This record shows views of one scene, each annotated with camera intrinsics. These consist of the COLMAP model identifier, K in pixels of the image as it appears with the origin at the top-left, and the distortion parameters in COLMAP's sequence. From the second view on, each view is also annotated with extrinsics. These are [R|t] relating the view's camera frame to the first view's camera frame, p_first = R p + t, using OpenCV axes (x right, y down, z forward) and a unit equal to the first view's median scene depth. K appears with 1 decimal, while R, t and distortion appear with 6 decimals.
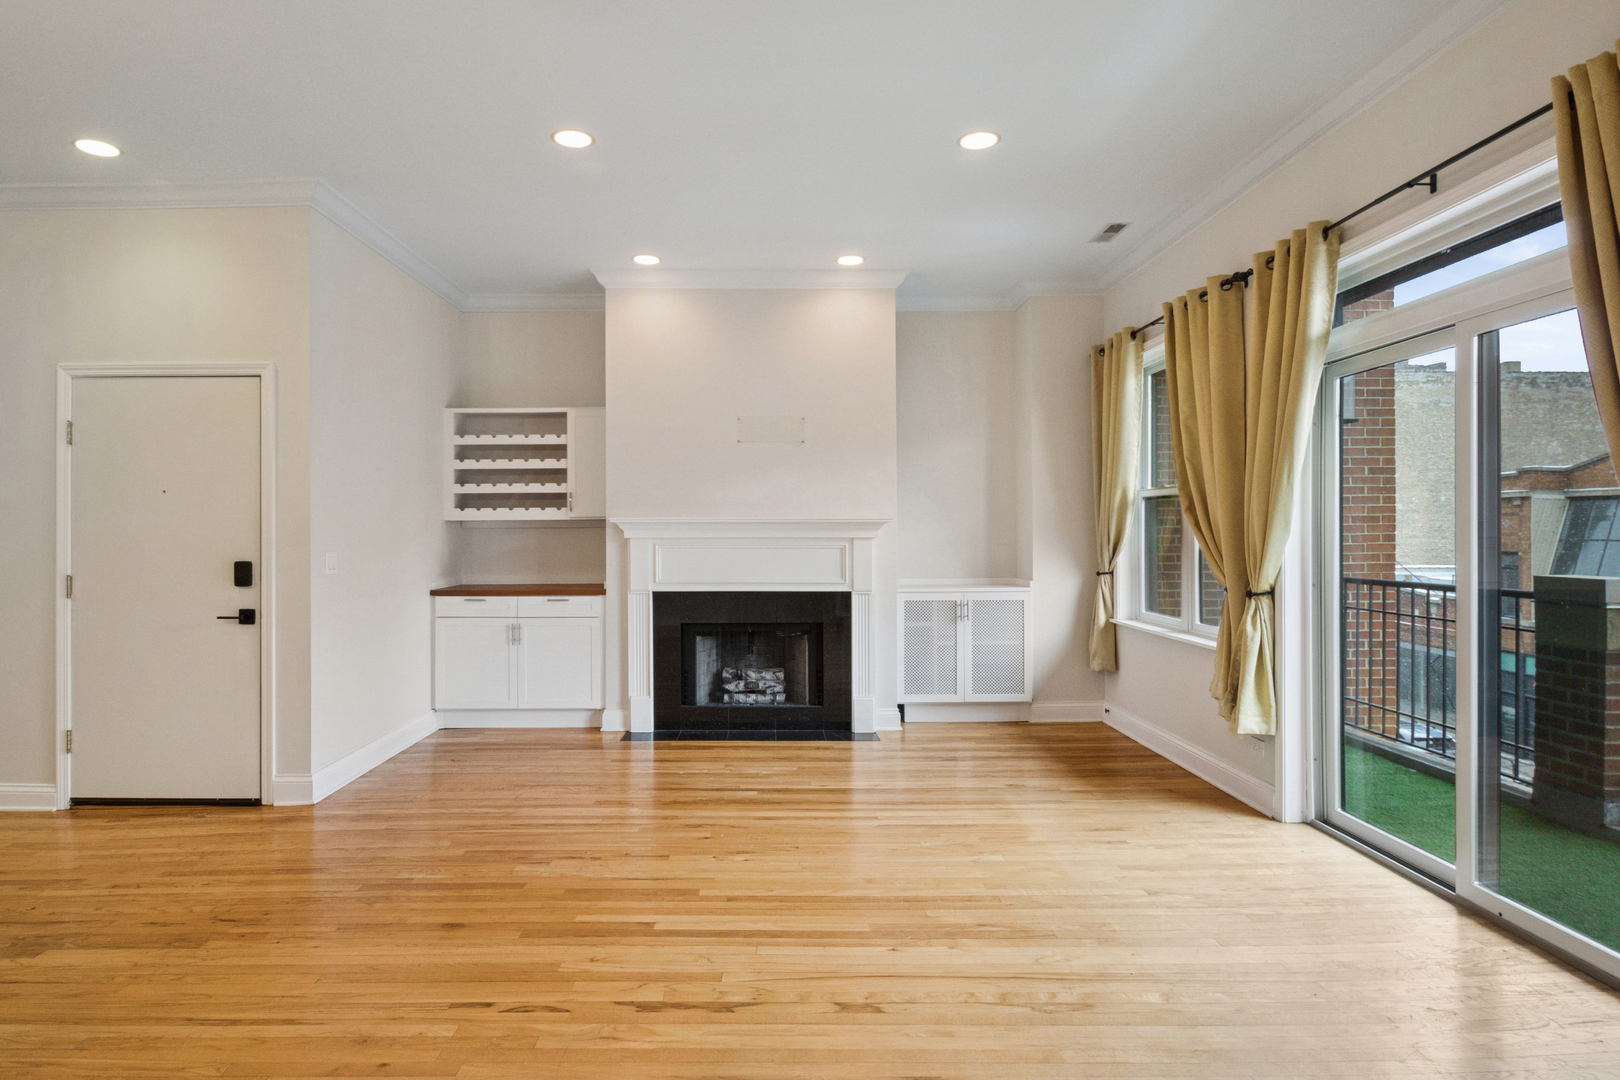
lens RADIAL K [[907.1, 0, 774.7], [0, 907.1, 531.4], [0, 0, 1]] dist [-0.008244, -0.001380]
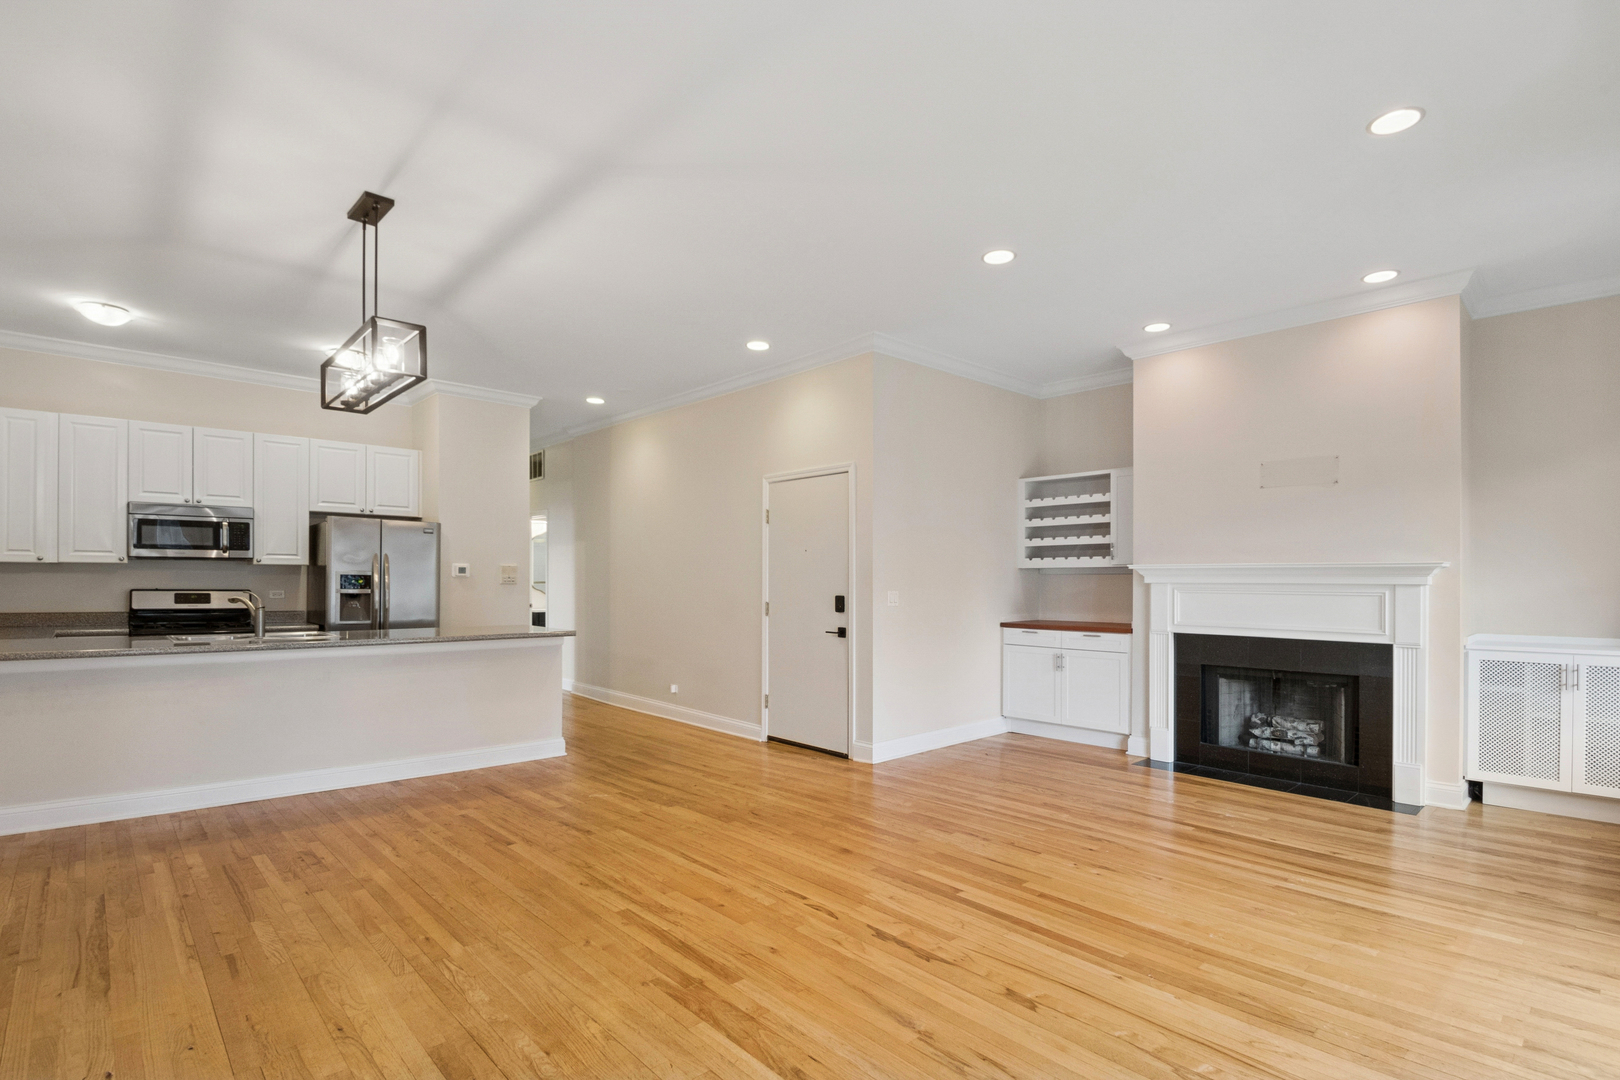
lens RADIAL K [[779.2, 0, 833.8], [0, 779.2, 581.9], [0, 0, 1]] dist [0.002479, -0.019295]
pose [[0.687057, 0.005693, -0.726581, 0.269452], [-0.003139, 0.999983, 0.004867, 0.002760], [0.726597, -0.001063, 0.687063, 0.073396]]
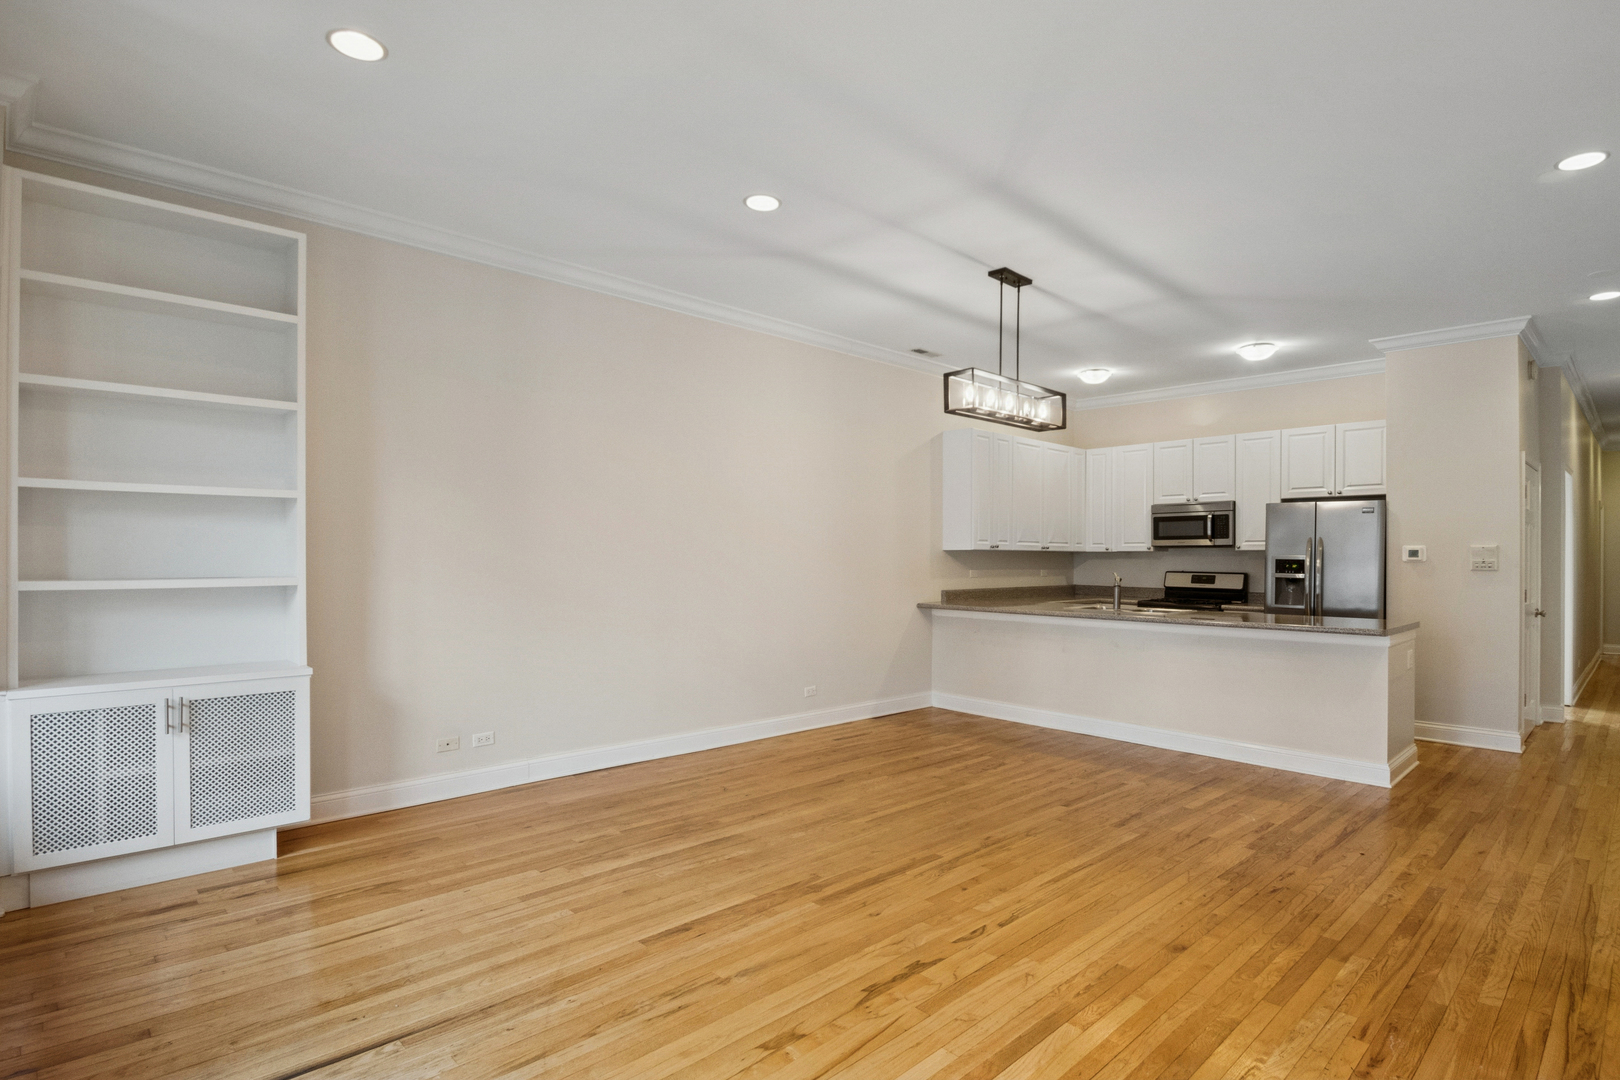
lens RADIAL K [[824.5, 0, 834.0], [0, 824.5, 566.0], [0, 0, 1]] dist [0.001902, -0.014419]
pose [[-0.714006, 0.005296, -0.700119, 0.290144], [-0.000323, 0.999969, 0.007893, 0.000472], [0.700139, 0.005862, -0.713982, 0.717394]]
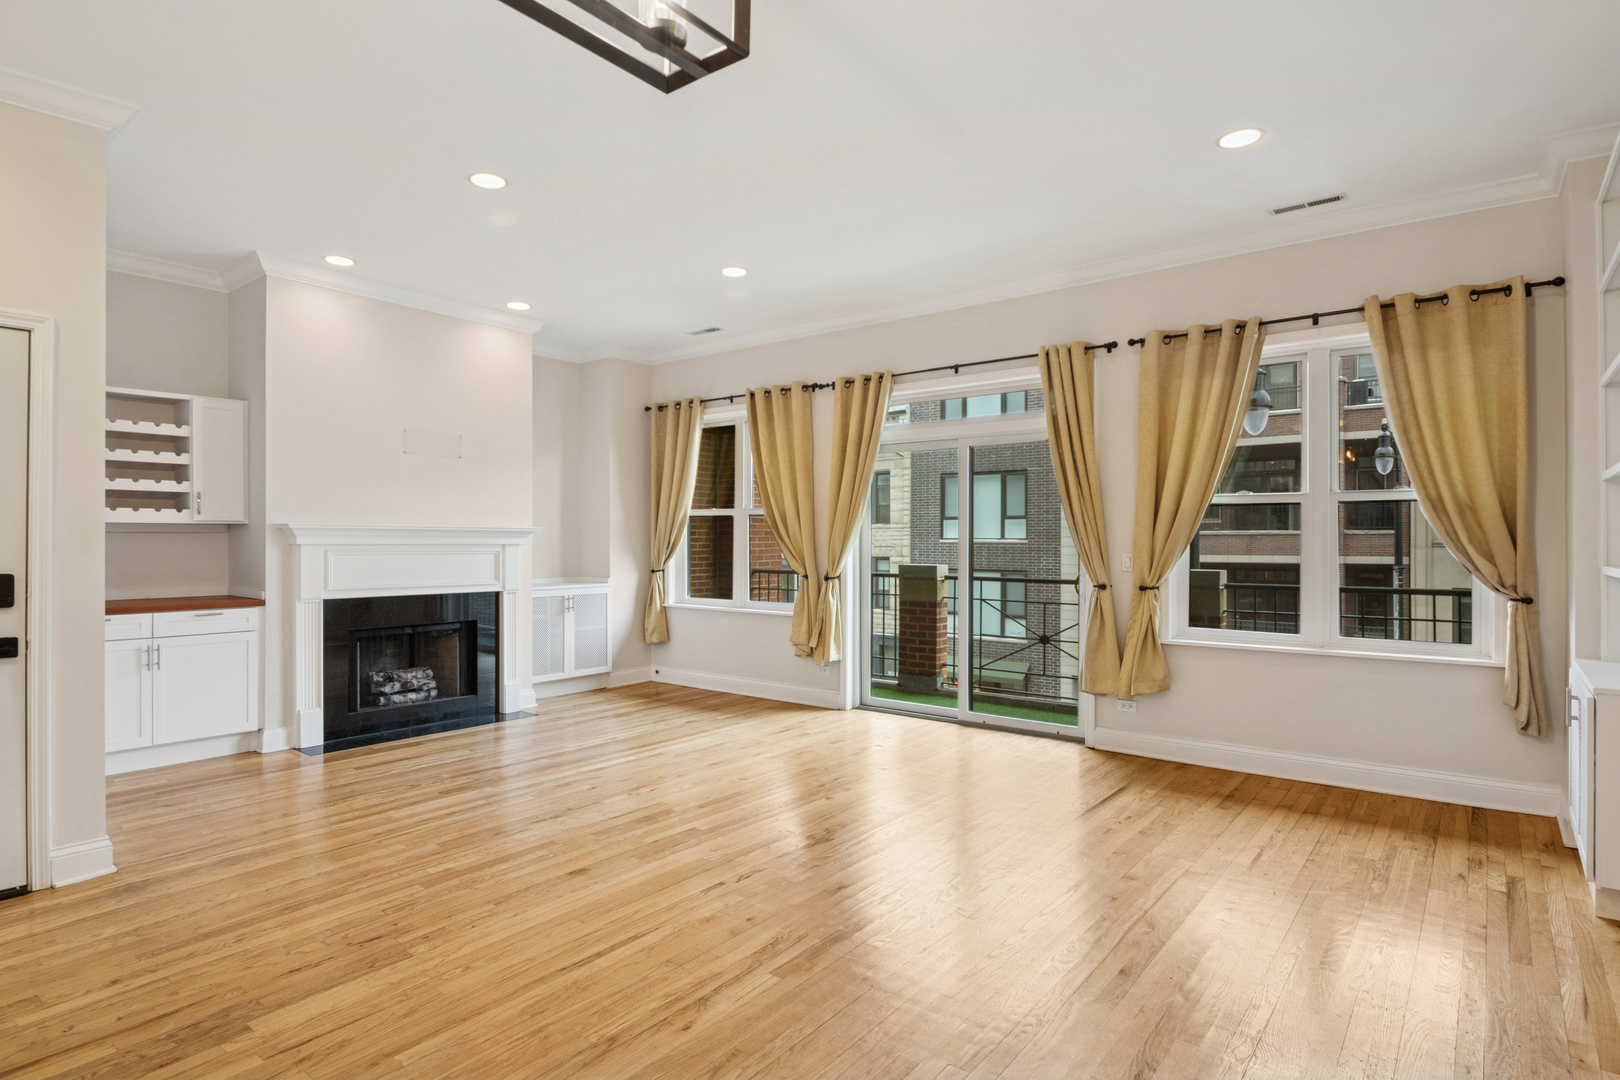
lens RADIAL K [[857.0, 0, 768.7], [0, 857.0, 535.1], [0, 0, 1]] dist [-0.000922, -0.013239]
pose [[0.642617, 0.009267, 0.766132, -0.546366], [-0.005671, 0.999957, -0.007339, 0.001441], [-0.766167, 0.000372, 0.642642, 0.046723]]
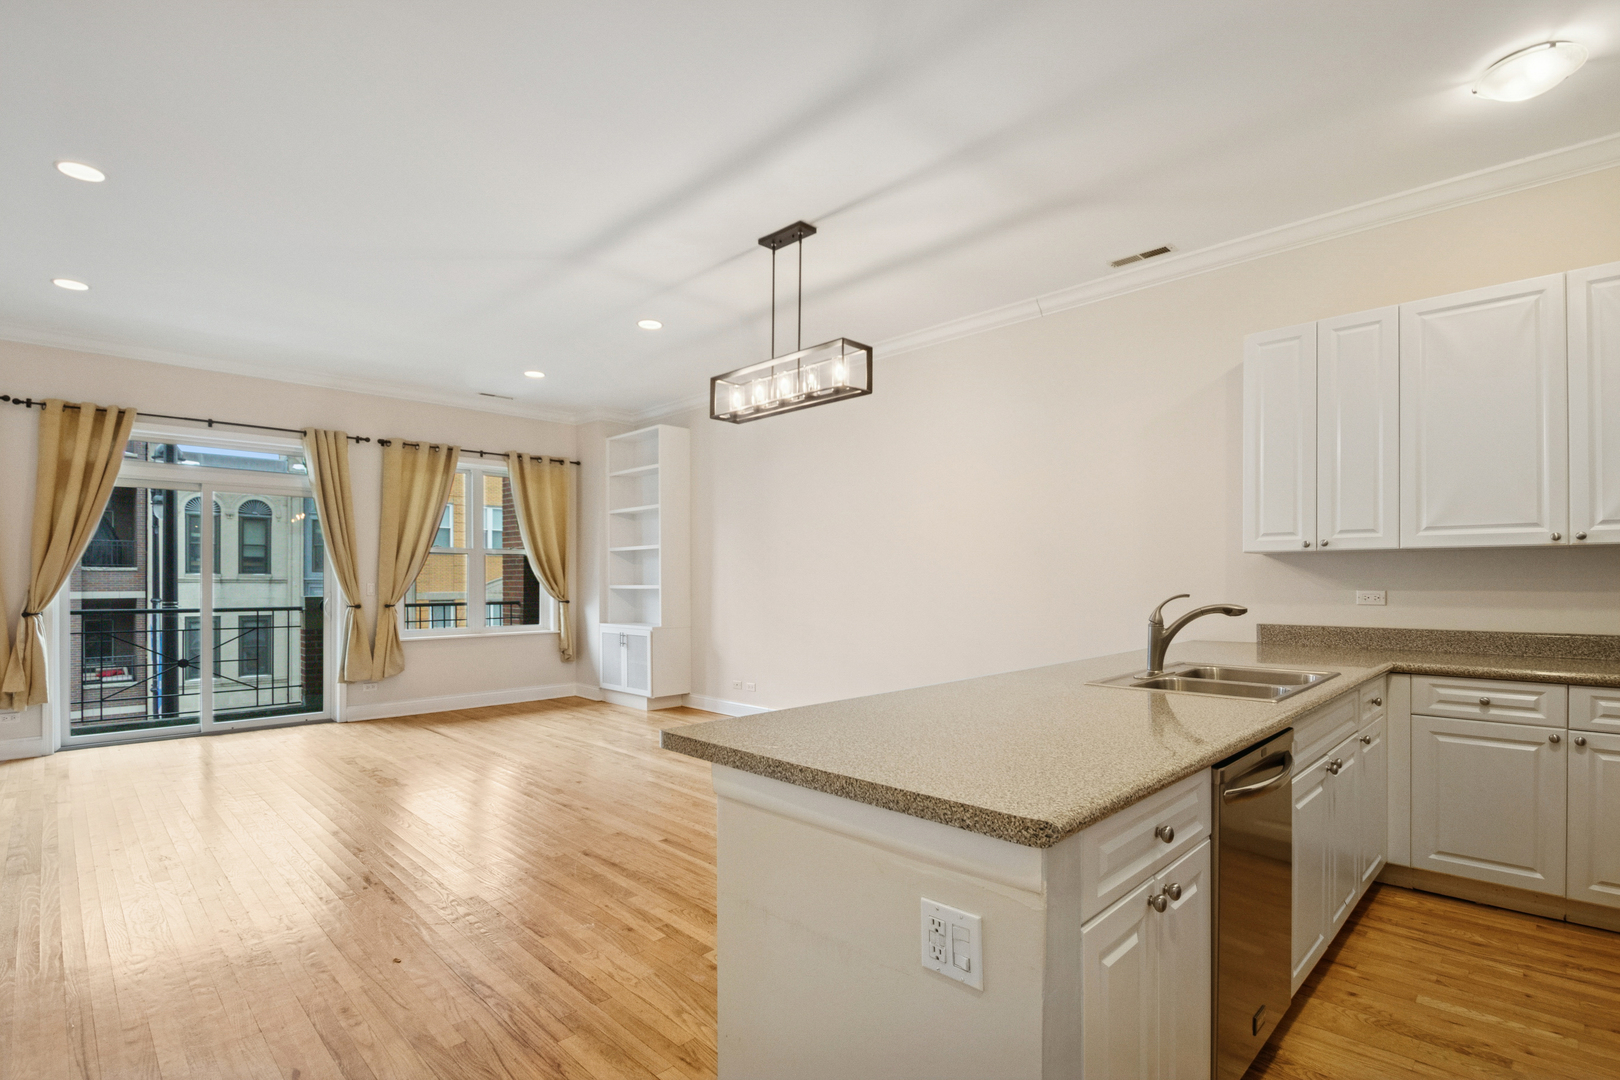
lens RADIAL K [[767.7, 0, 810.5], [0, 767.7, 585.6], [0, 0, 1]] dist [0.000866, -0.012417]
pose [[-0.702153, -0.002650, 0.712022, -0.937425], [-0.000690, 0.999995, 0.003042, 0.011747], [-0.712026, 0.001644, -0.702151, 0.689767]]
